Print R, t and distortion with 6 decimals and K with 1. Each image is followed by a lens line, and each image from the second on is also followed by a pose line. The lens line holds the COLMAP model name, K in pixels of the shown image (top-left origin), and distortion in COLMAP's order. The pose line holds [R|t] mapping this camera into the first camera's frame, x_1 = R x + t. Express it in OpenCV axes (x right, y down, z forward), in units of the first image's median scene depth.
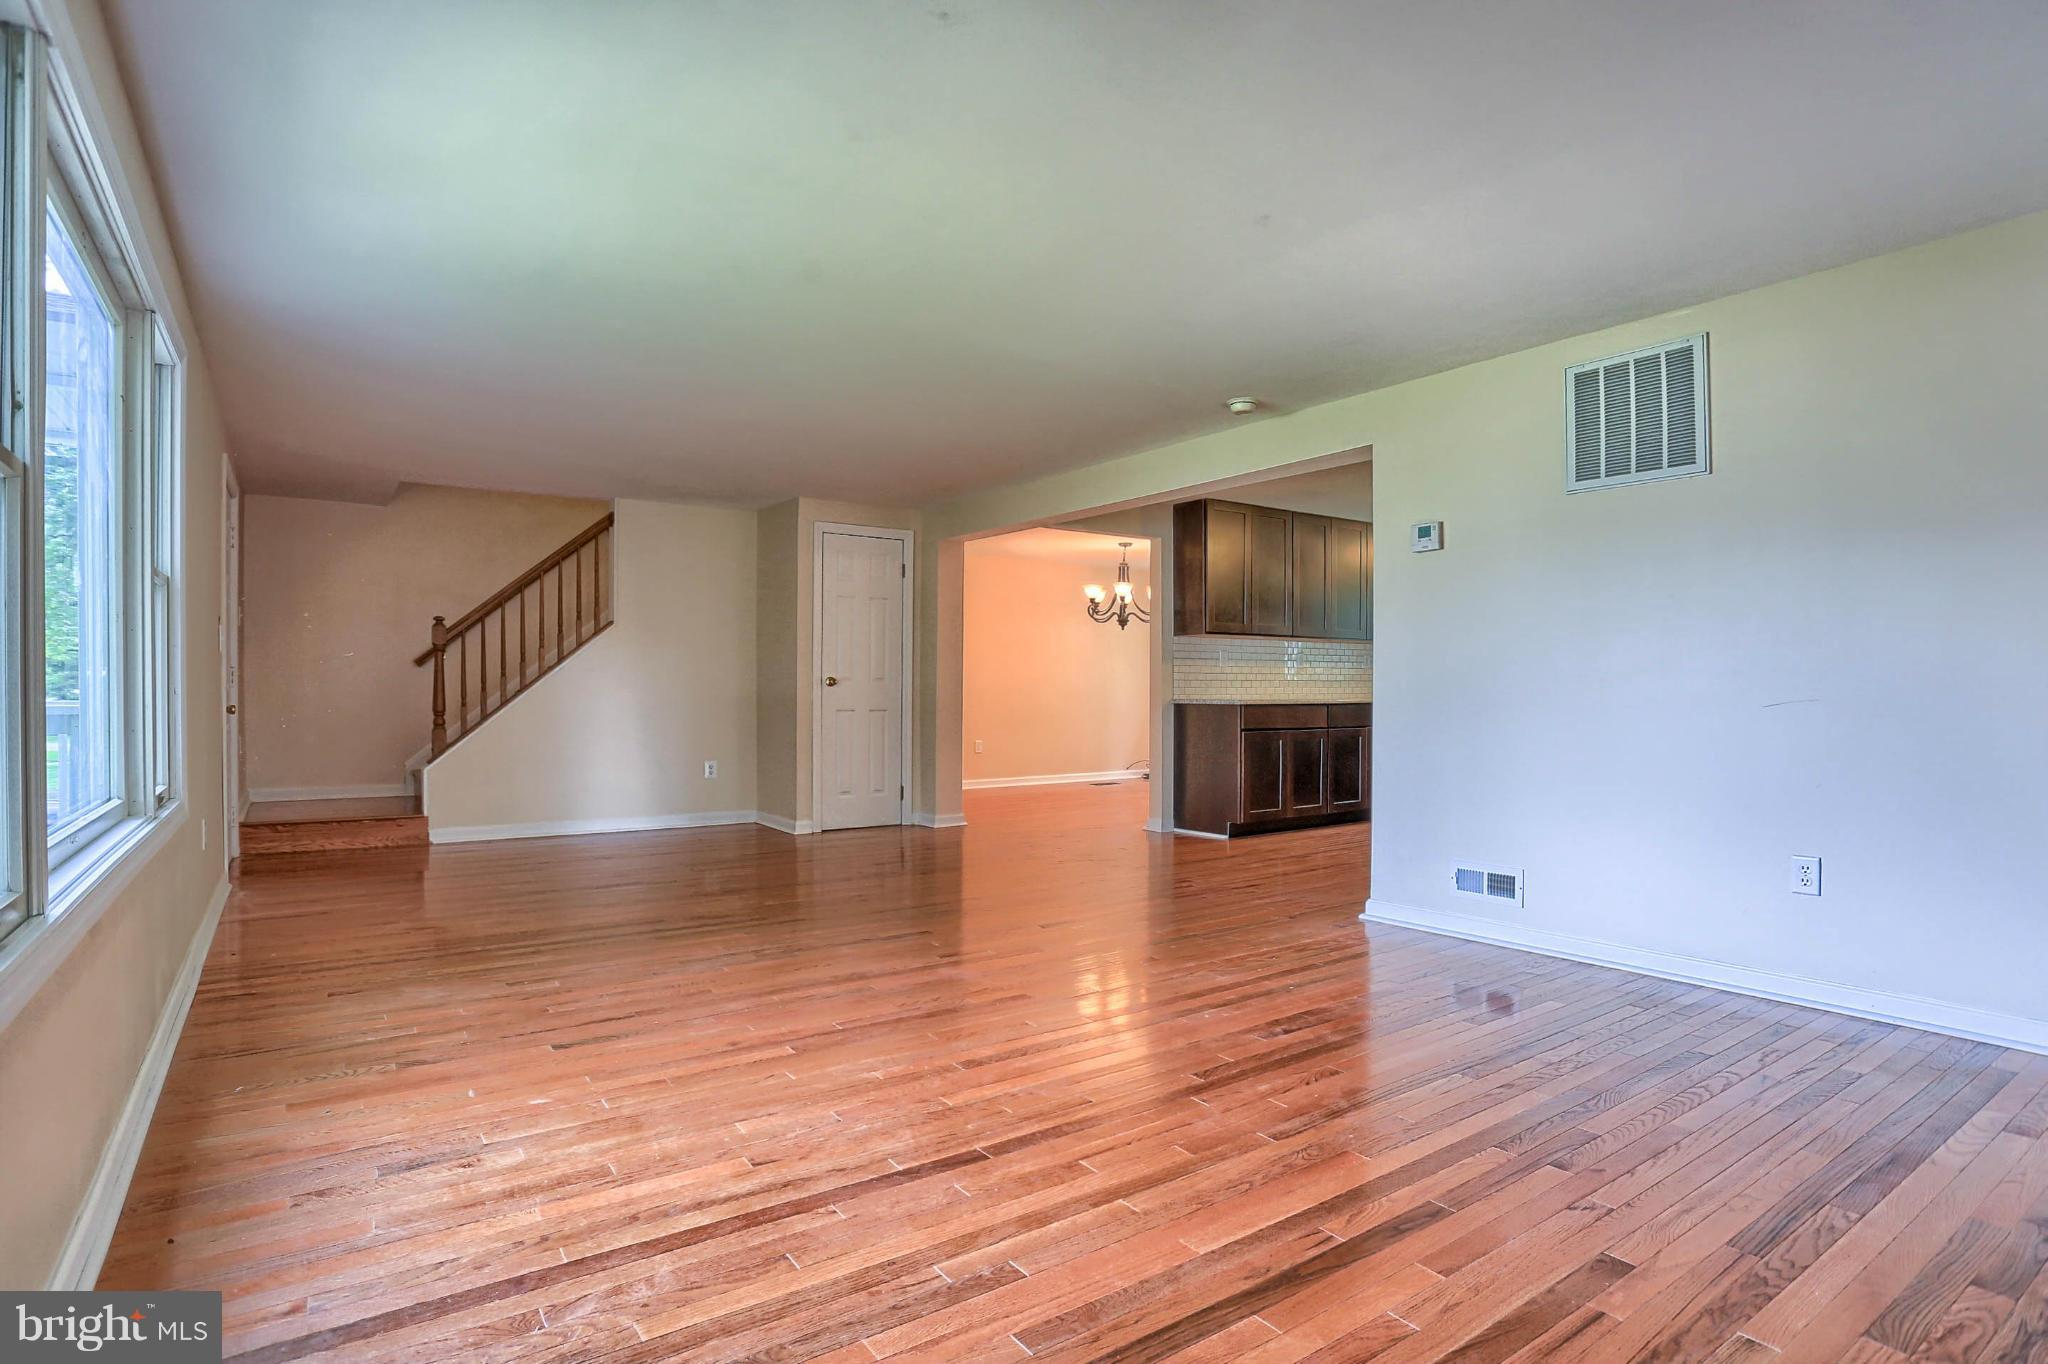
lens RADIAL K [[1032.7, 0, 1024.0], [0, 1032.7, 682.0], [0, 0, 1]] dist [-0.044405, -0.000039]
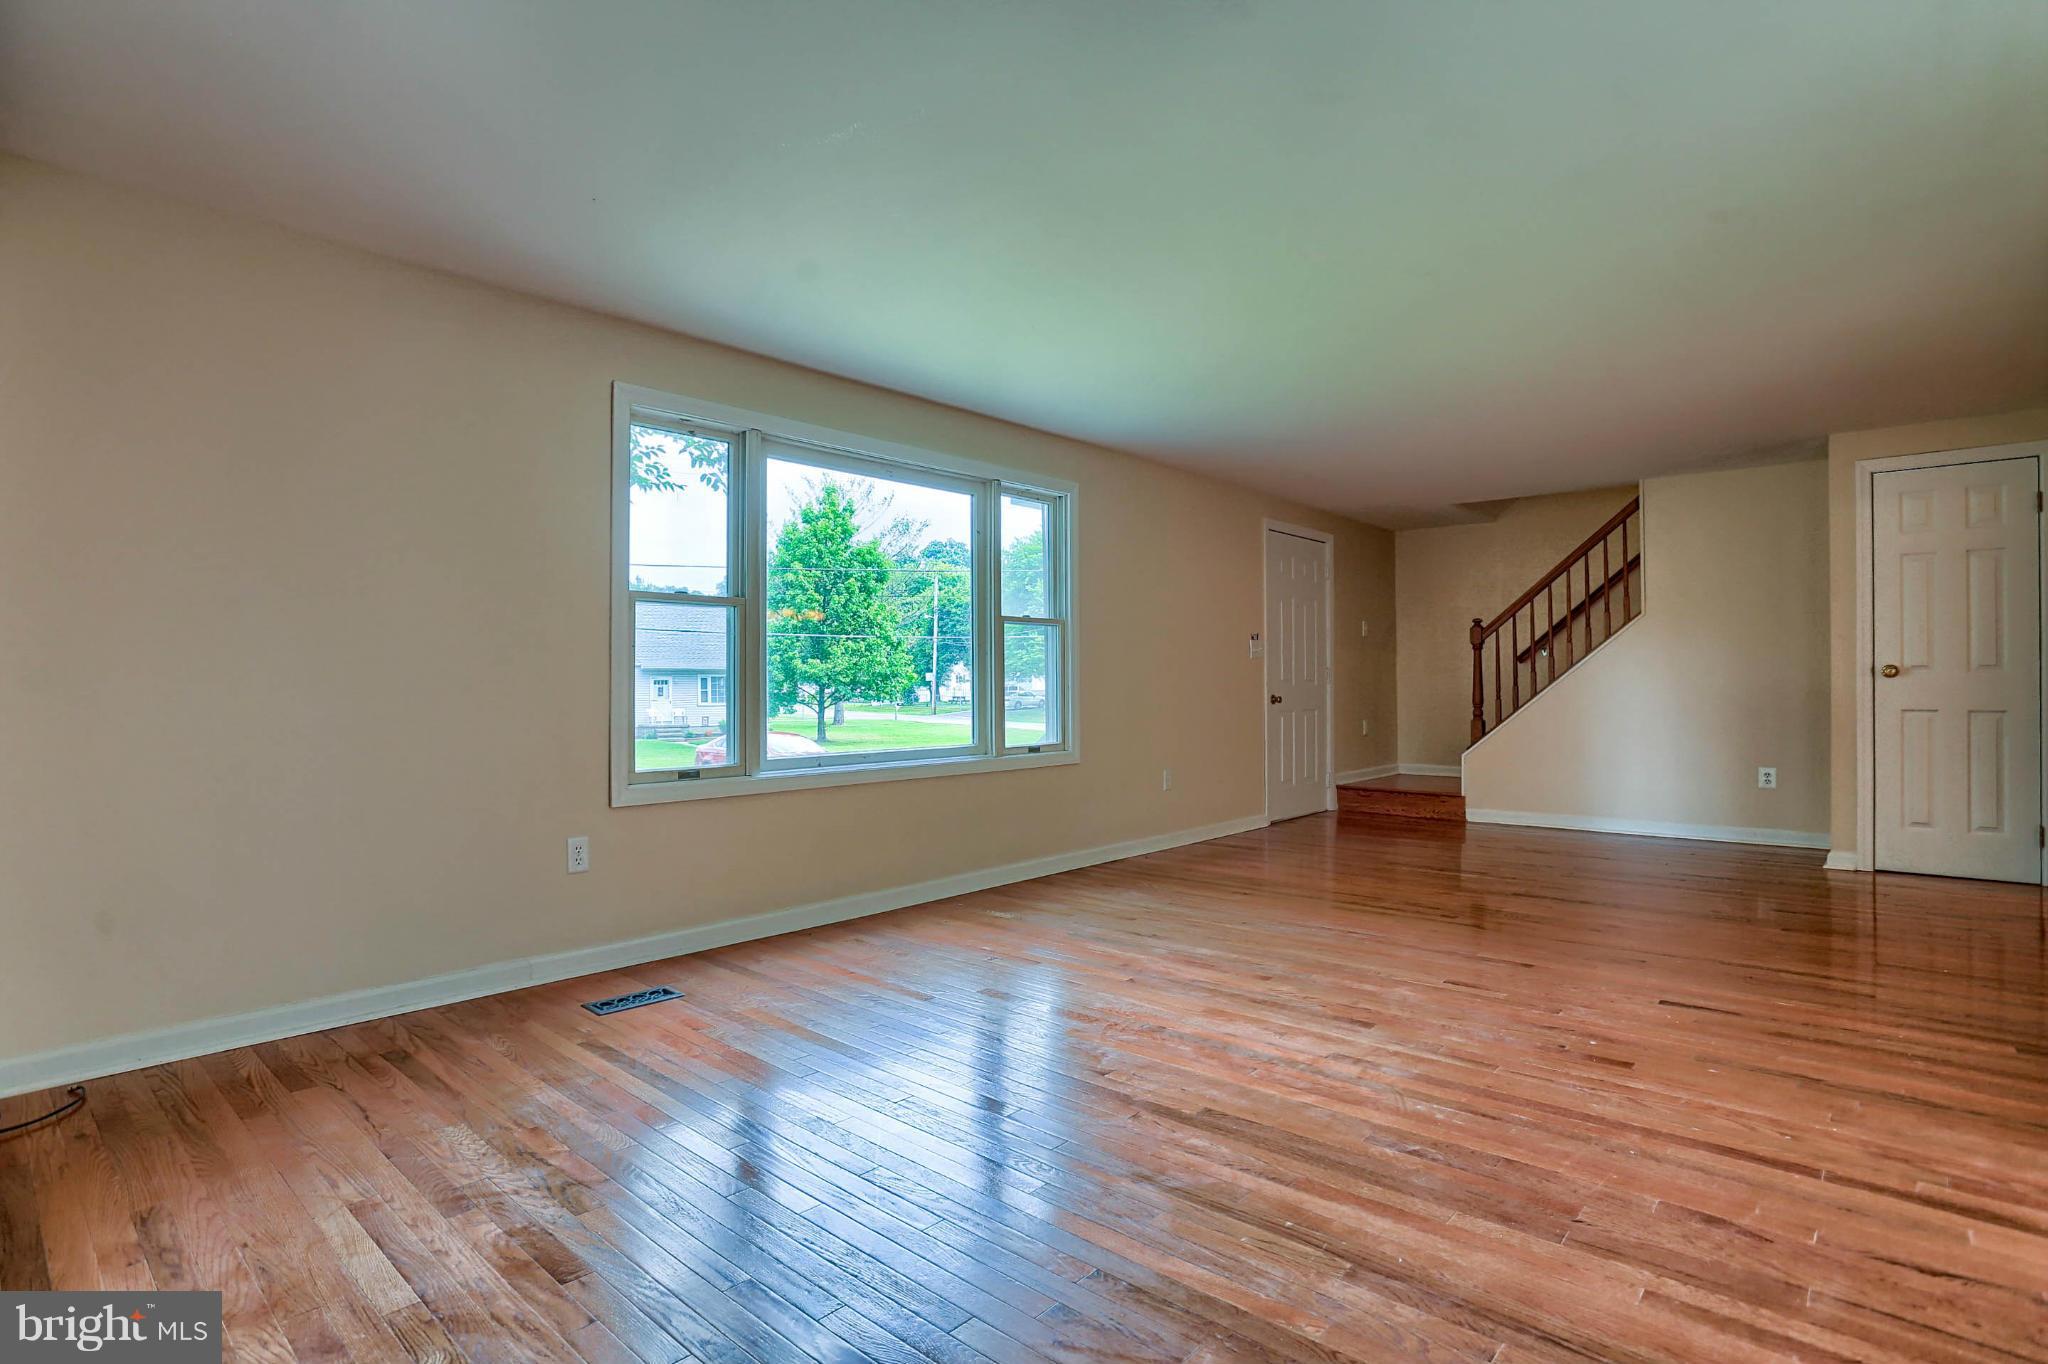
lens RADIAL K [[1045.9, 0, 1024.7], [0, 1045.9, 707.9], [0, 0, 1]] dist [-0.038847, 0.000649]
pose [[0.222500, 0.016760, -0.974789, 0.412971], [0.013413, 0.999705, 0.020250, 0.004250], [0.974840, -0.017581, 0.222210, 0.263921]]
